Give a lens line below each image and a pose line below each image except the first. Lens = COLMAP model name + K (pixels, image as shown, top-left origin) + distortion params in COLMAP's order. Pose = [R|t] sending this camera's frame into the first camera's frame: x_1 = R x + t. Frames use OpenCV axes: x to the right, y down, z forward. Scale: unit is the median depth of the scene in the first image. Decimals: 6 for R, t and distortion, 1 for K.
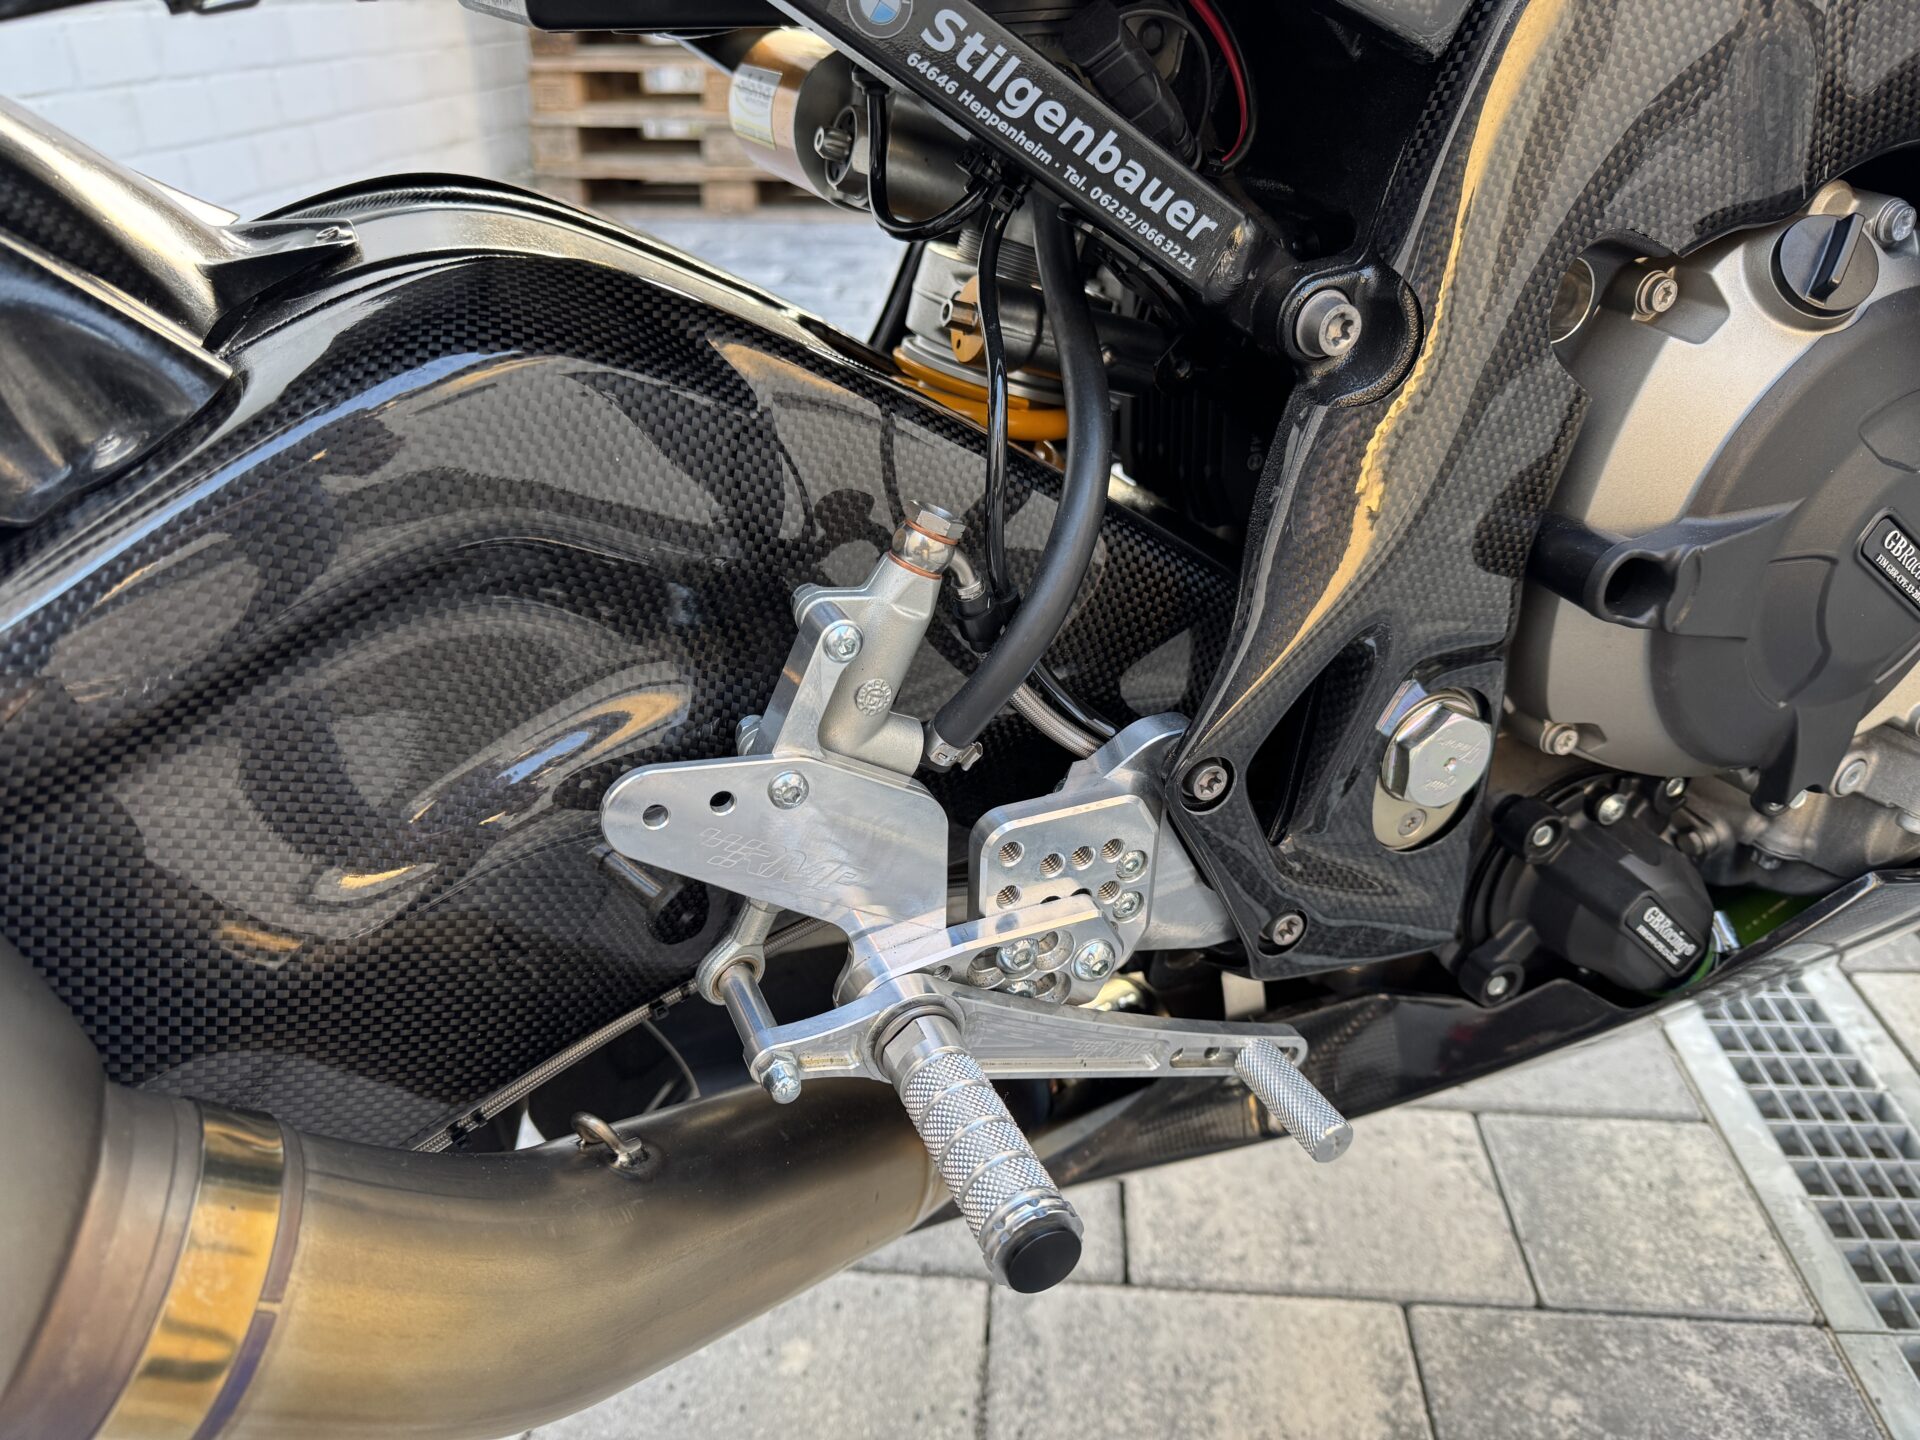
lens RADIAL K [[1381.4, 0, 960.0], [0, 1381.4, 720.0], [0, 0, 1]] dist [-0.007553, -0.011676]
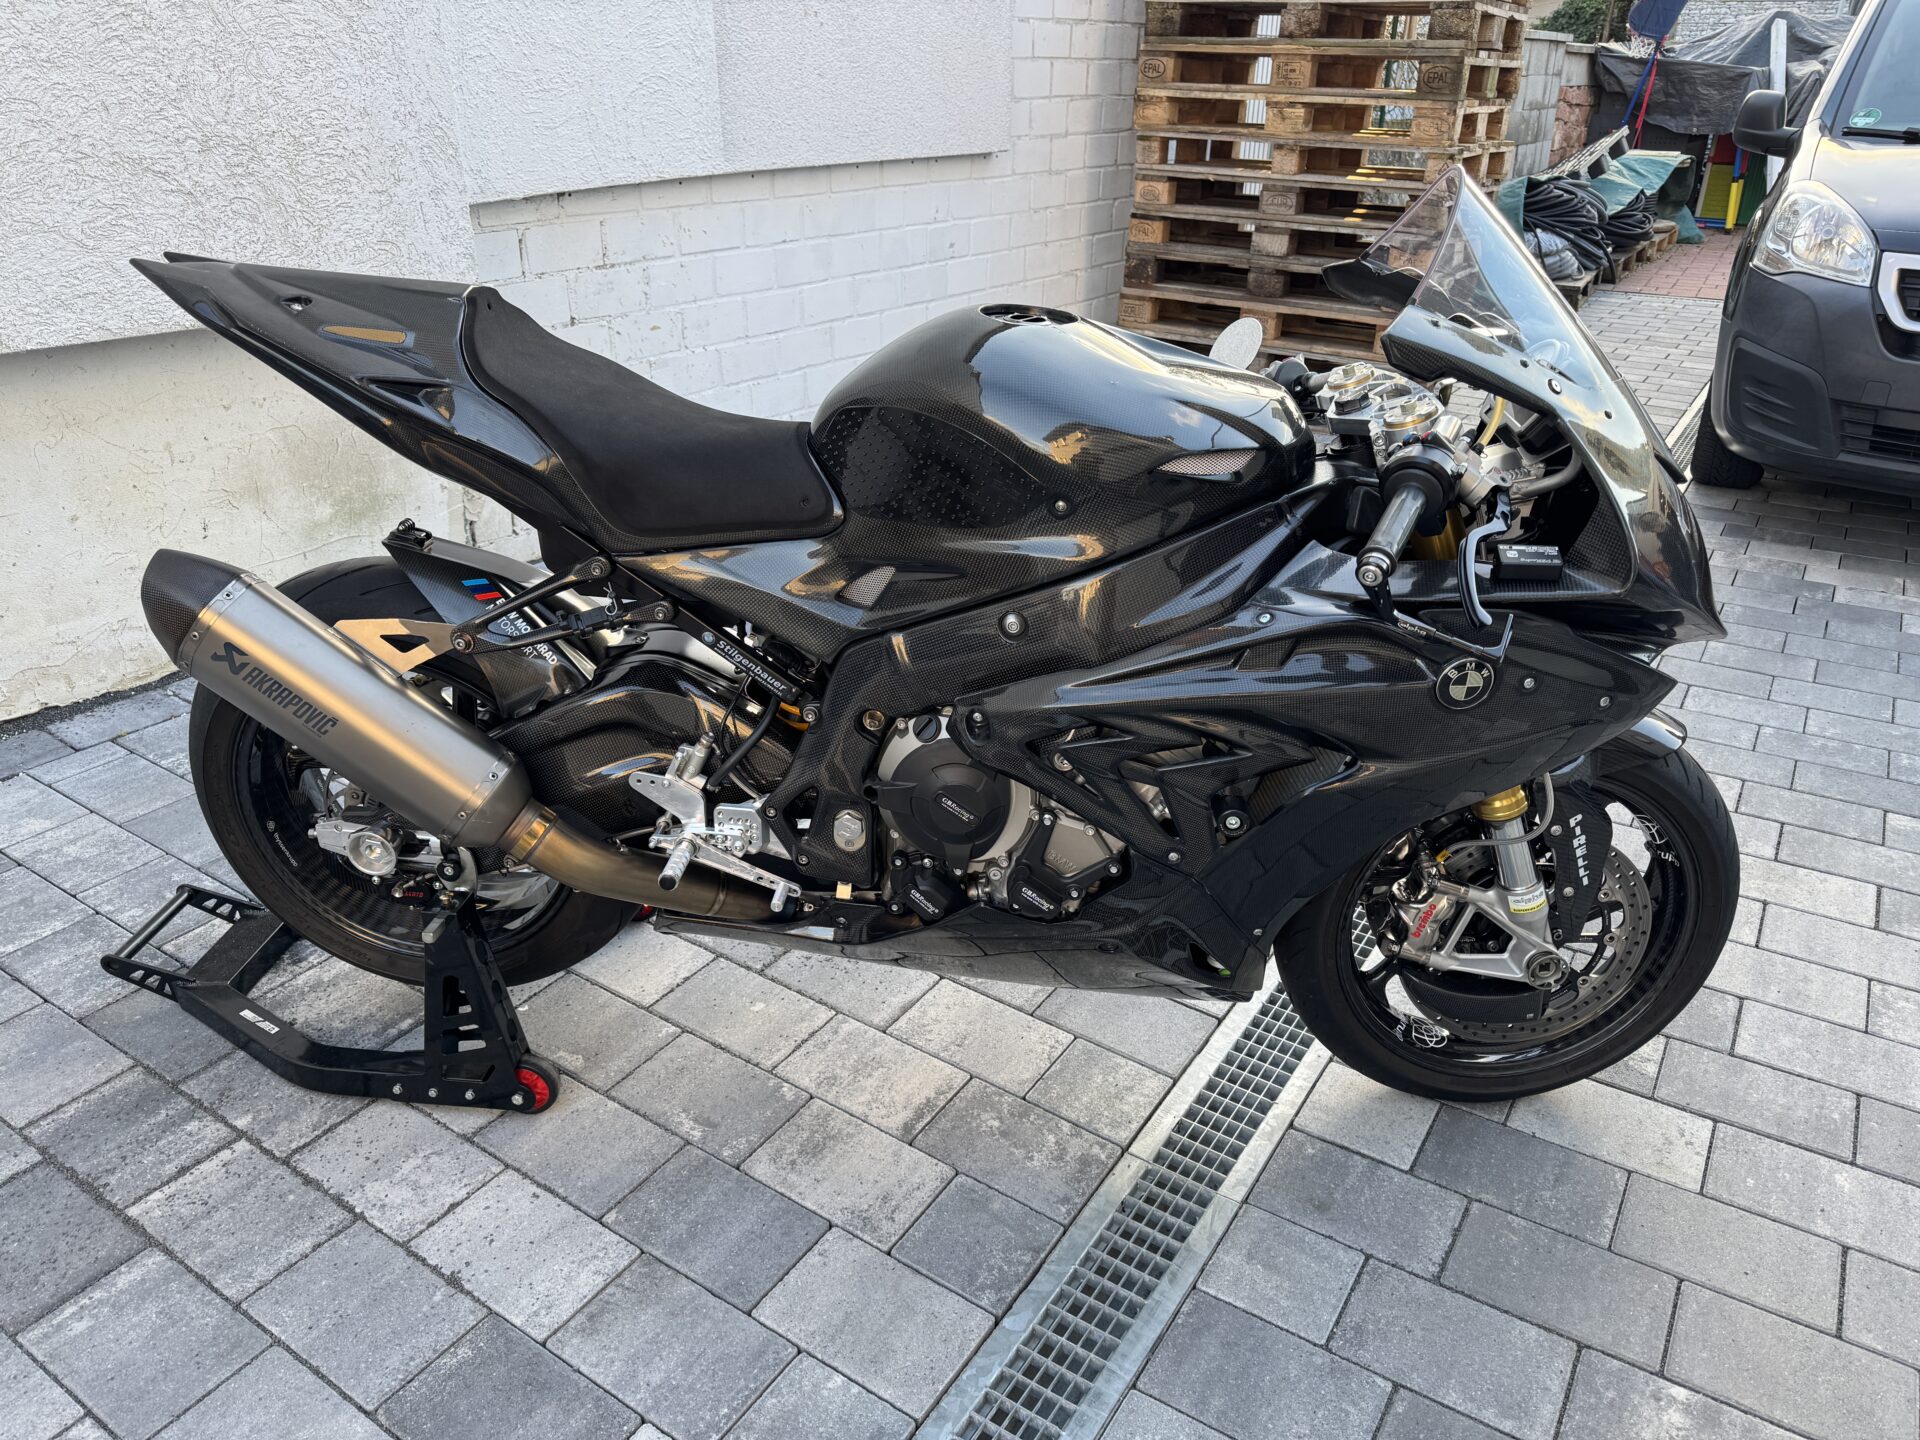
lens RADIAL K [[1340.8, 0, 960.0], [0, 1340.8, 720.0], [0, 0, 1]] dist [0.005266, -0.011504]
pose [[0.870059, 0.232408, -0.434724, 2.317691], [-0.250950, 0.967881, 0.015186, -0.416444], [0.424290, 0.095881, 0.900436, -2.353803]]
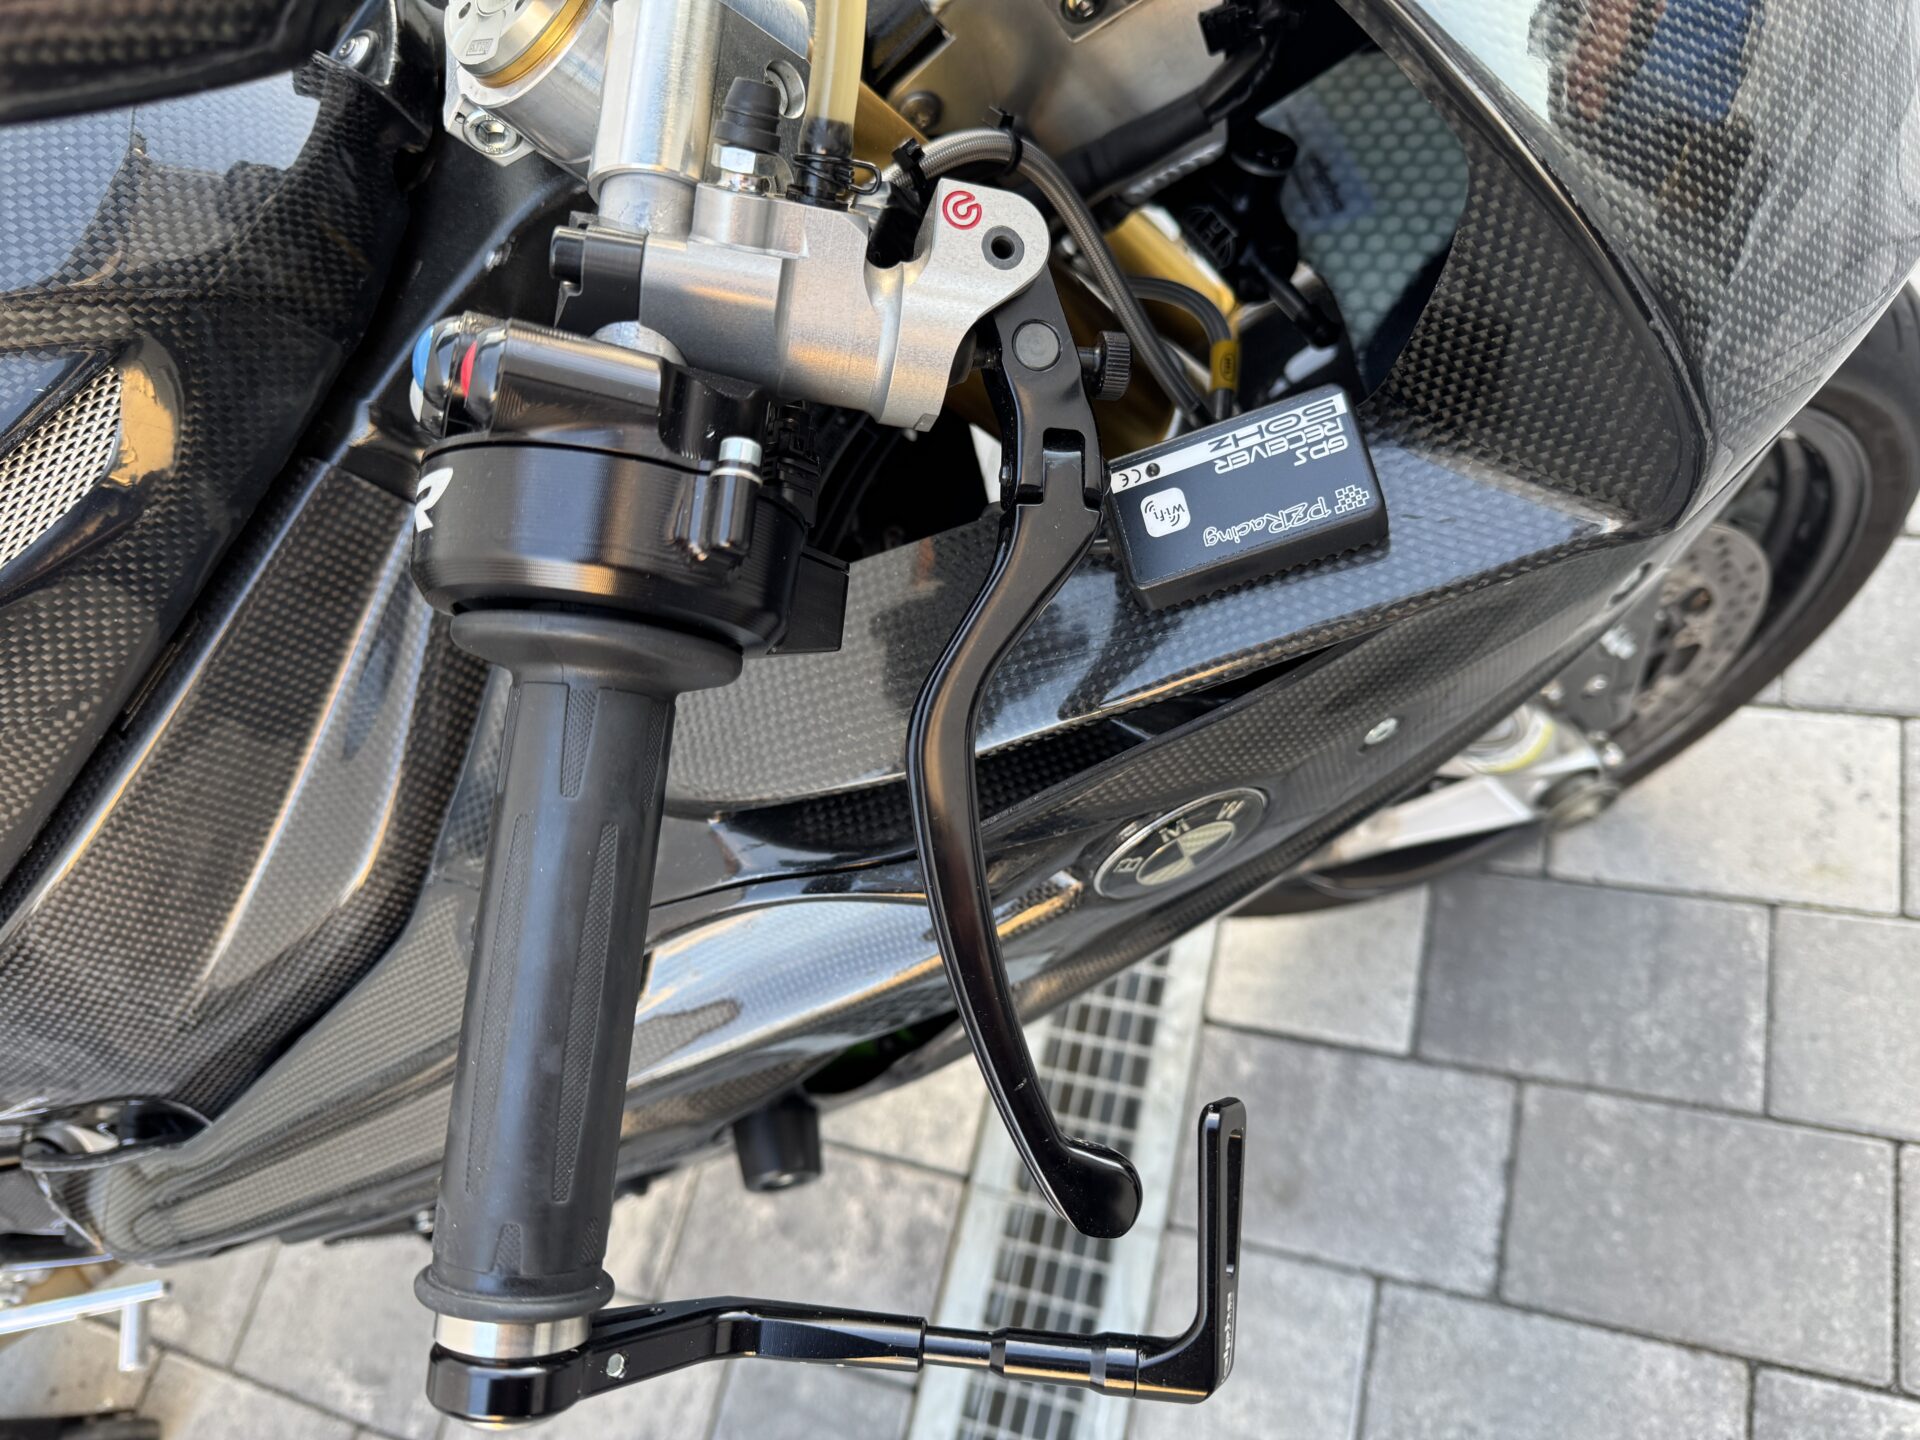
lens RADIAL K [[1381.4, 0, 960.0], [0, 1381.4, 720.0], [0, 0, 1]] dist [-0.007553, -0.011676]
pose [[0.936498, 0.045197, -0.347748, 2.120602], [0.170672, 0.807537, 0.564584, -1.439011], [0.306337, -0.588082, 0.748543, 0.409300]]
